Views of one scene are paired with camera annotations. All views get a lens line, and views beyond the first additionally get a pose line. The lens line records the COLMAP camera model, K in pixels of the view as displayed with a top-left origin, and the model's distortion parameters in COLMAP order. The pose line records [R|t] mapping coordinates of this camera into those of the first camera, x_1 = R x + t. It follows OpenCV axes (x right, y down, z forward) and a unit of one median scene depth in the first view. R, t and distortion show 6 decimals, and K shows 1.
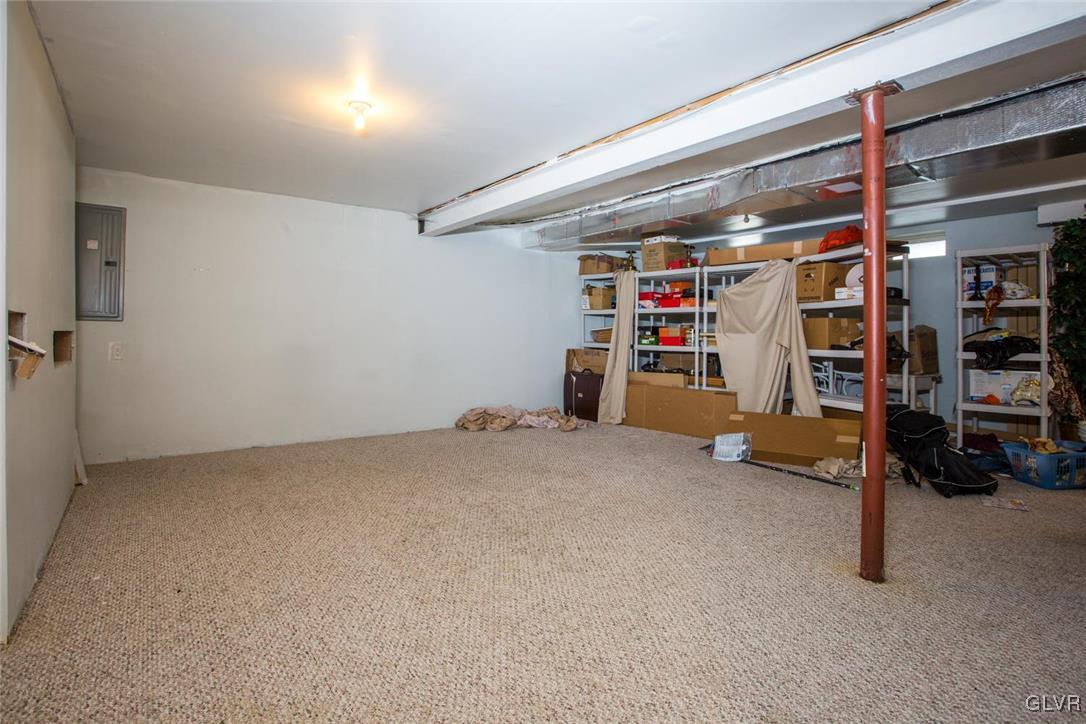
lens RADIAL K [[530.6, 0, 543.1], [0, 530.6, 332.4], [0, 0, 1]] dist [-0.066924, -0.000148]
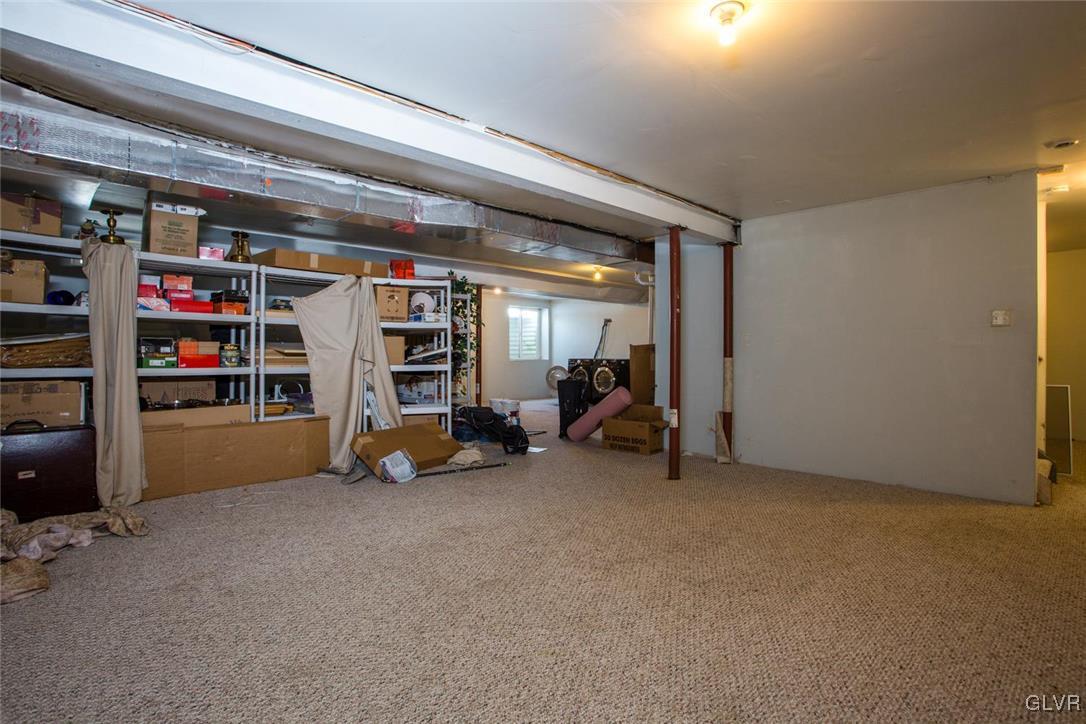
lens RADIAL K [[521.3, 0, 540.9], [0, 521.3, 349.8], [0, 0, 1]] dist [-0.041256, 0.000728]
pose [[-0.074267, 0.000708, 0.997238, -0.495355], [-0.005865, 0.999982, -0.001146, -0.000213], [-0.997221, -0.005934, -0.074261, 0.643512]]
